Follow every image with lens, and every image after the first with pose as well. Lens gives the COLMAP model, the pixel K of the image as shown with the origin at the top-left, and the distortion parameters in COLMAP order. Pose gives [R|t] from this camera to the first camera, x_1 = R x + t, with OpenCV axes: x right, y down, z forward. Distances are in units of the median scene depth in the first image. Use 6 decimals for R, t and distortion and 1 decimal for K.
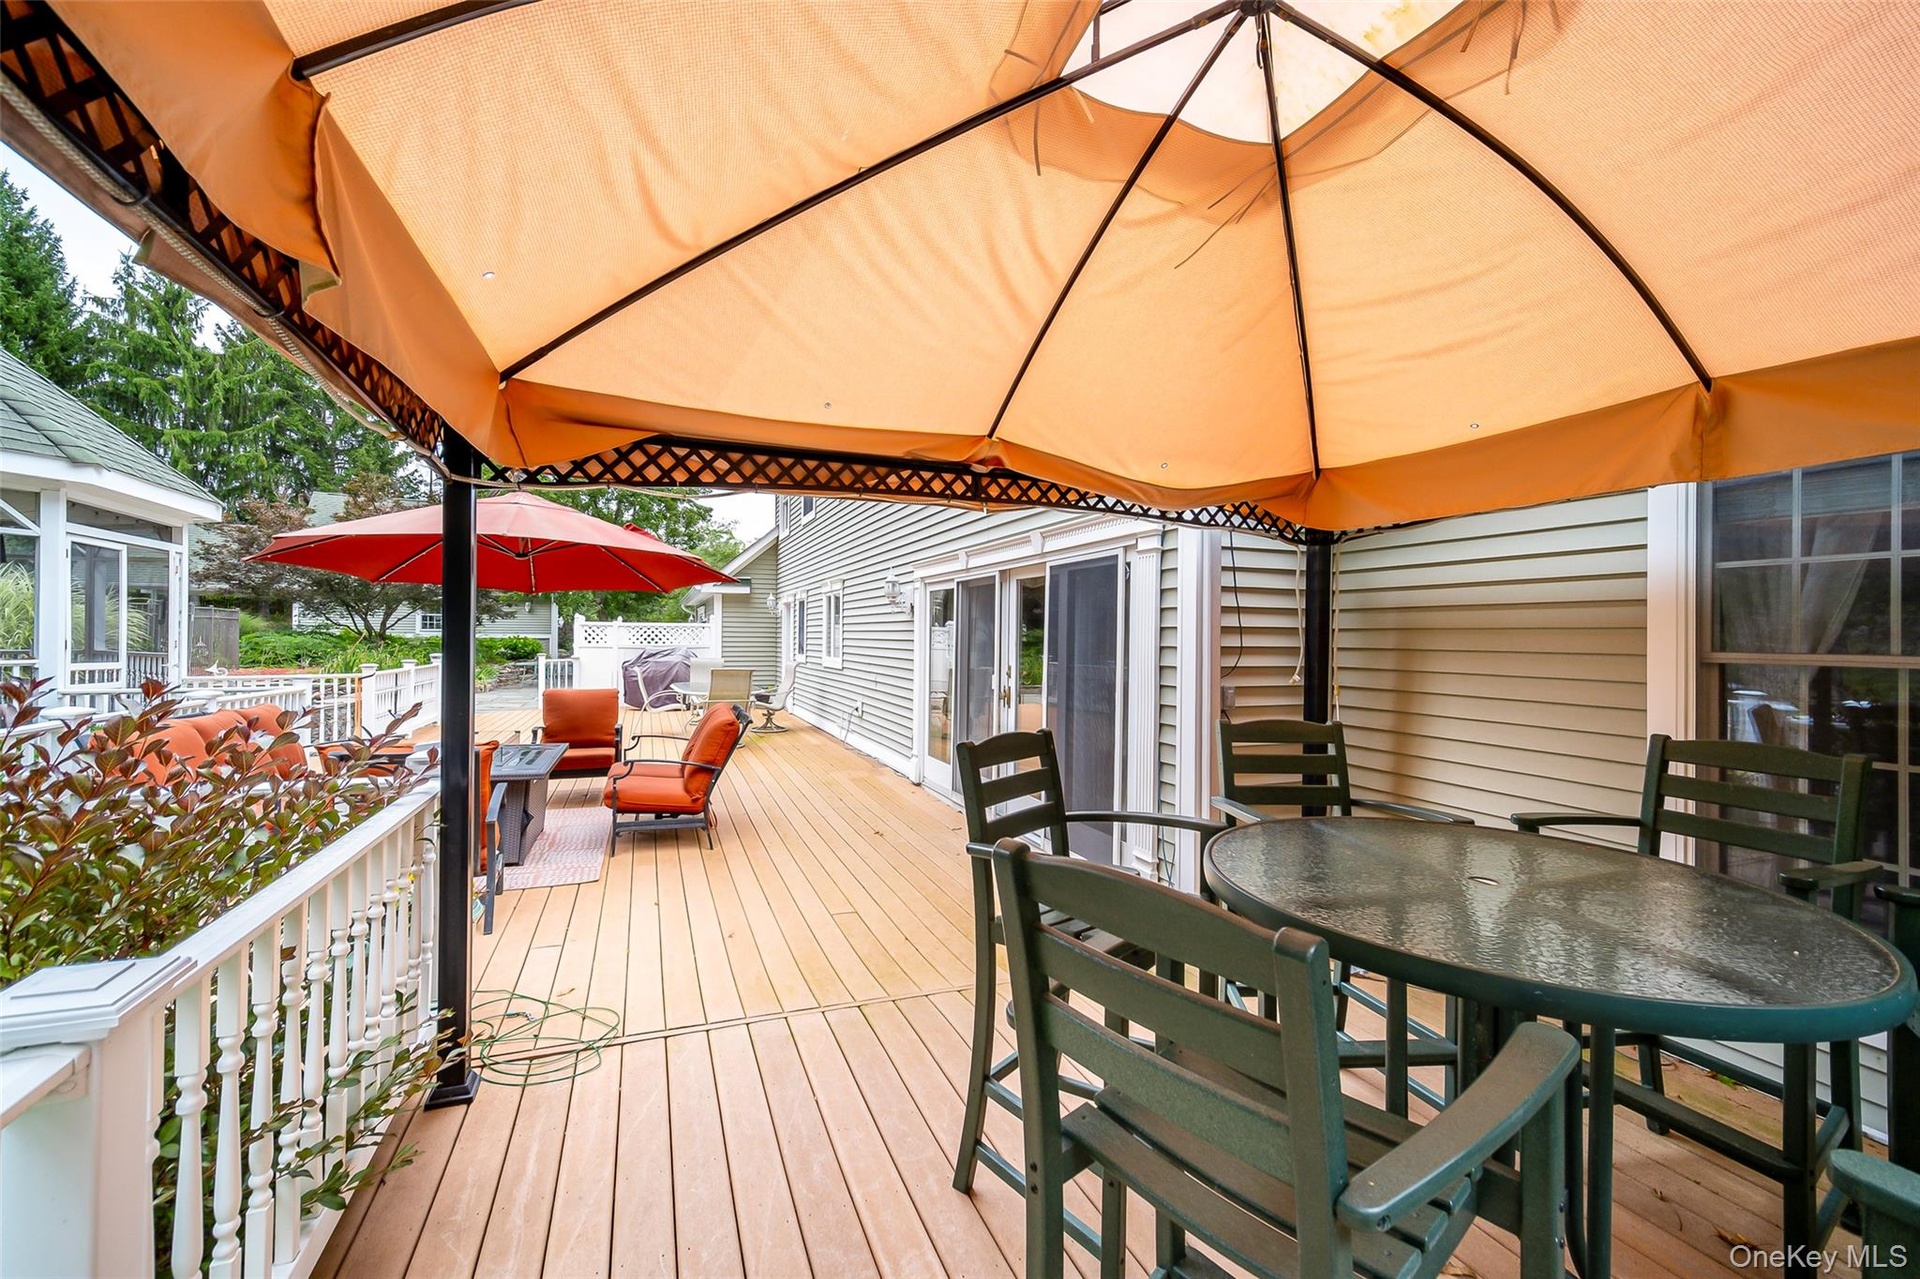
lens RADIAL K [[764.0, 0, 971.0], [0, 764.0, 635.9], [0, 0, 1]] dist [0.006617, 0.000552]
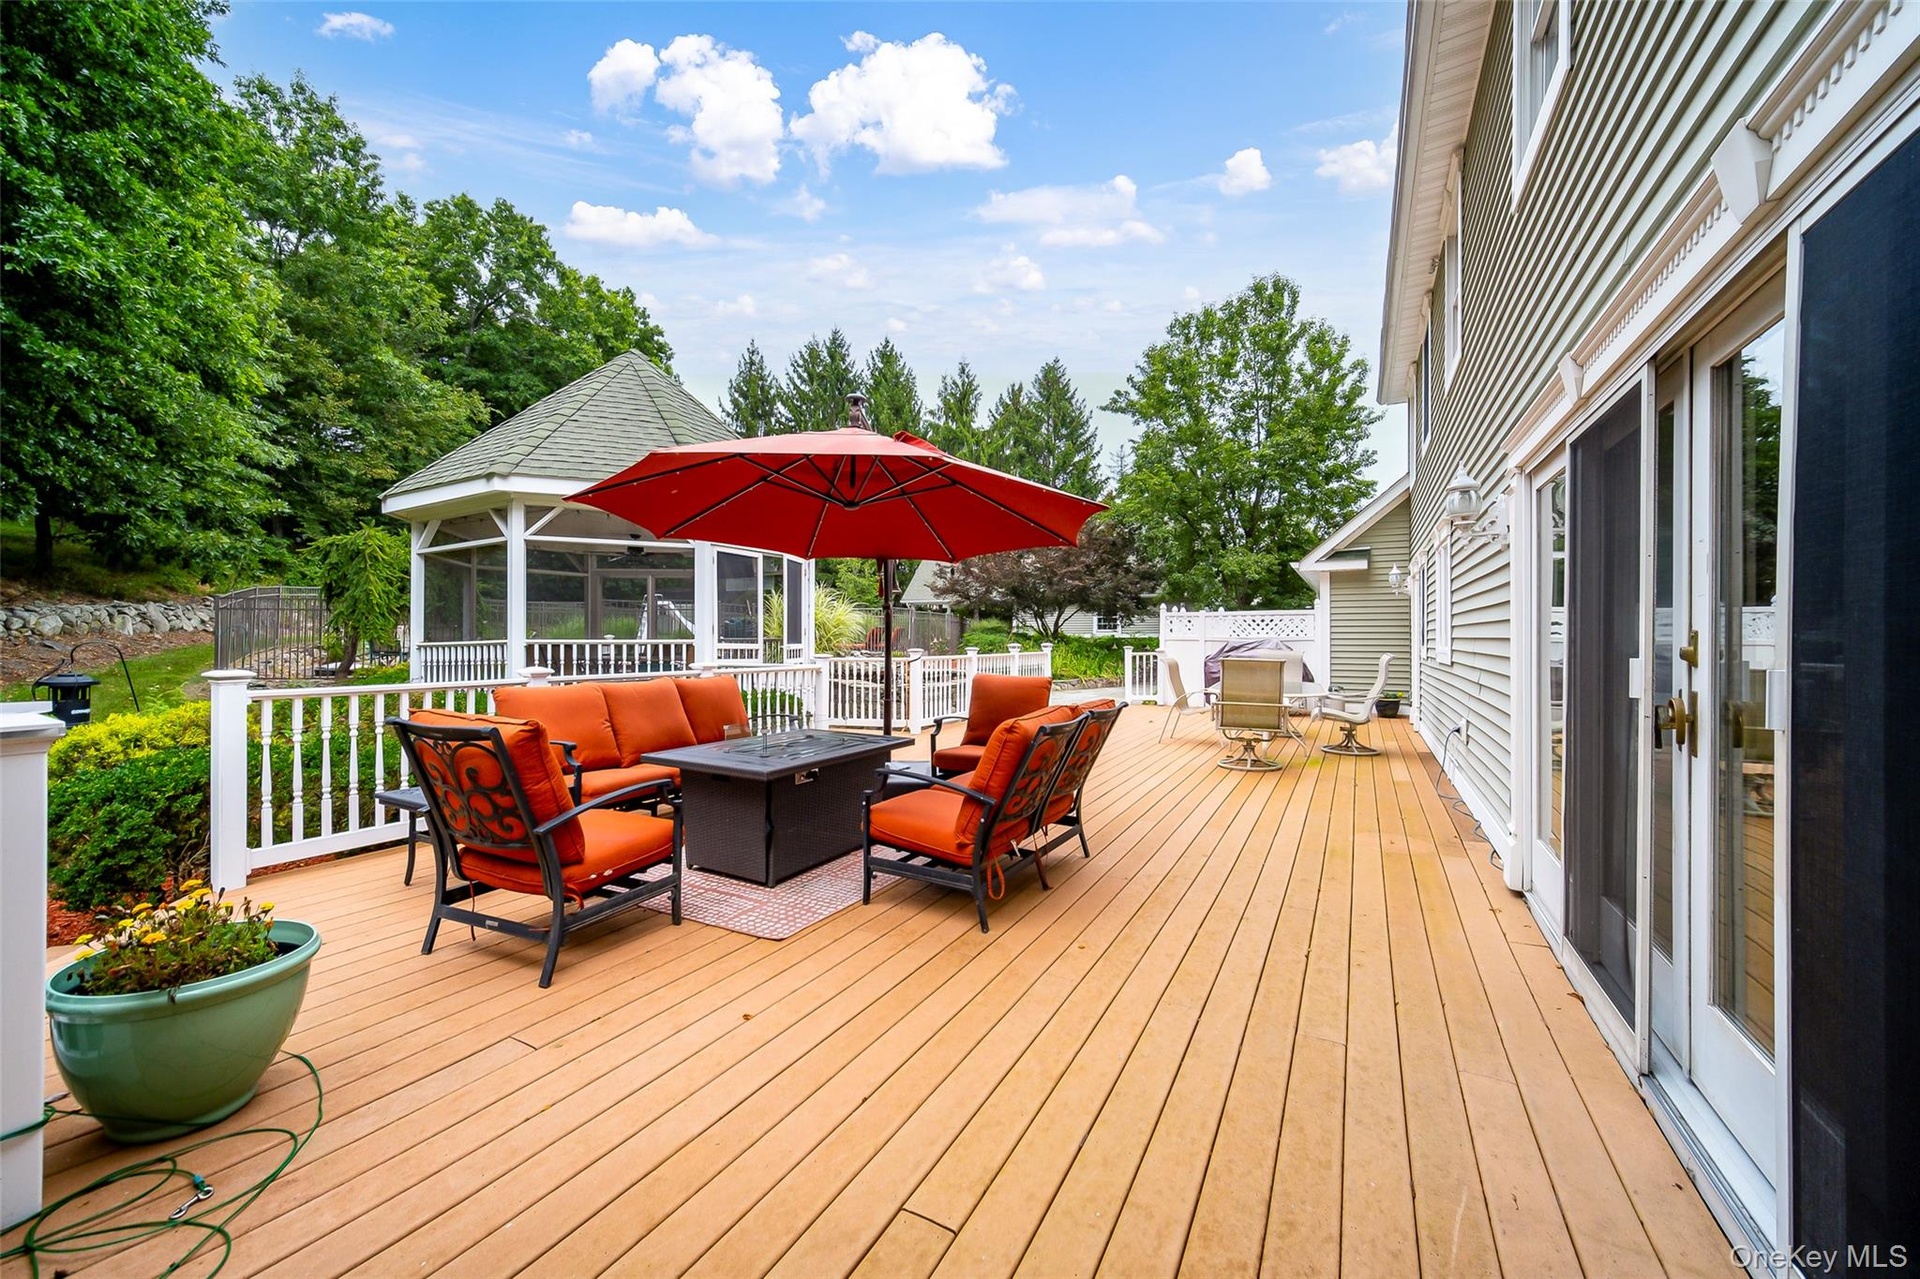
lens RADIAL K [[764.0, 0, 941.0], [0, 764.0, 633.9], [0, 0, 1]] dist [0.006617, 0.000552]
pose [[0.623441, -0.013450, -0.781755, 0.040963], [0.007122, 0.999908, -0.011523, 0.015459], [0.781838, 0.001616, 0.623480, 0.197122]]
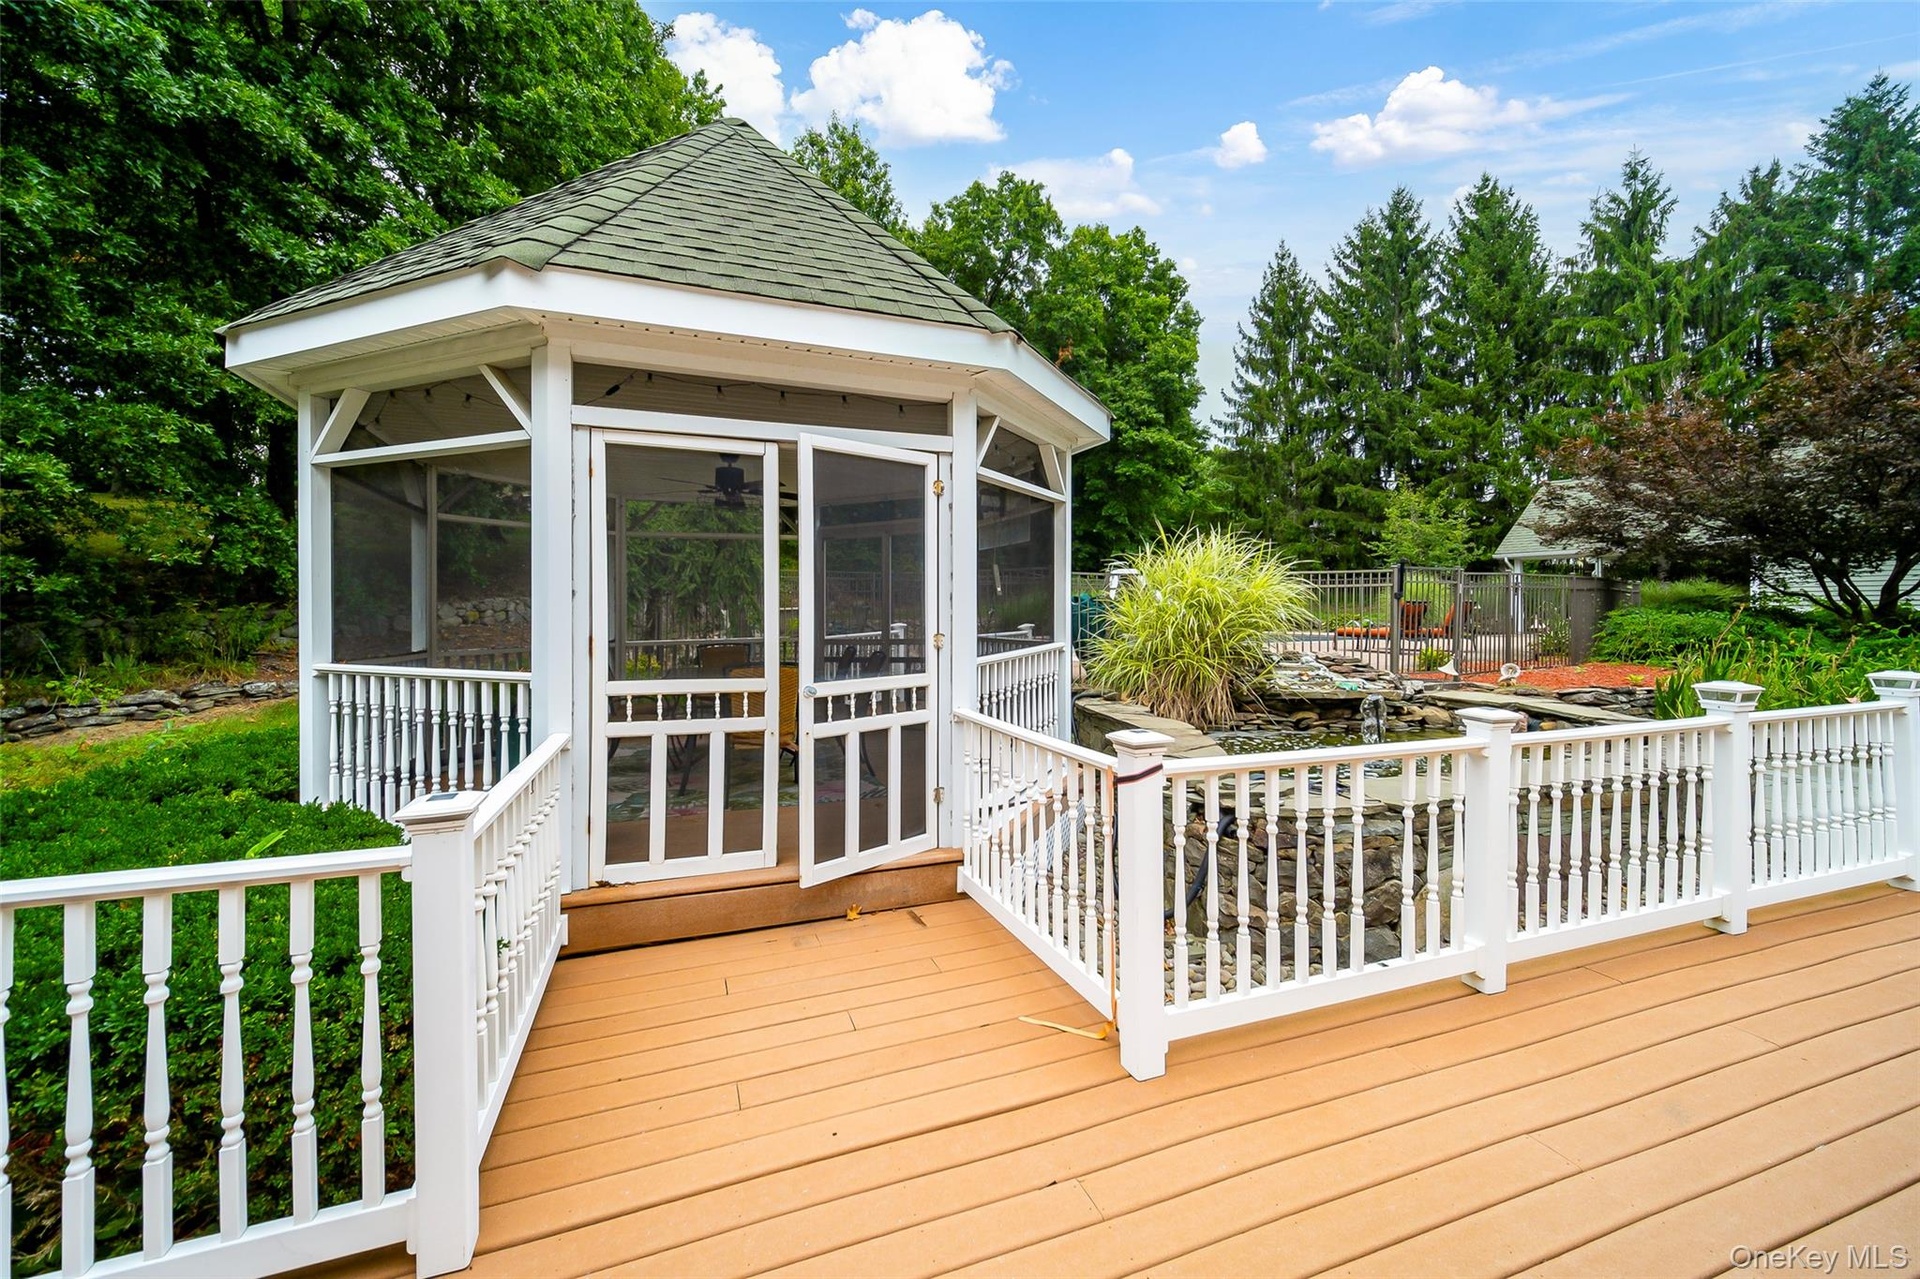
lens RADIAL K [[764.0, 0, 937.3], [0, 764.0, 608.1], [0, 0, 1]] dist [0.006617, 0.000552]
pose [[-0.049918, -0.006608, -0.998731, -0.274235], [0.005855, 0.999959, -0.006909, -0.003325], [0.998736, -0.006192, -0.049877, 0.510224]]
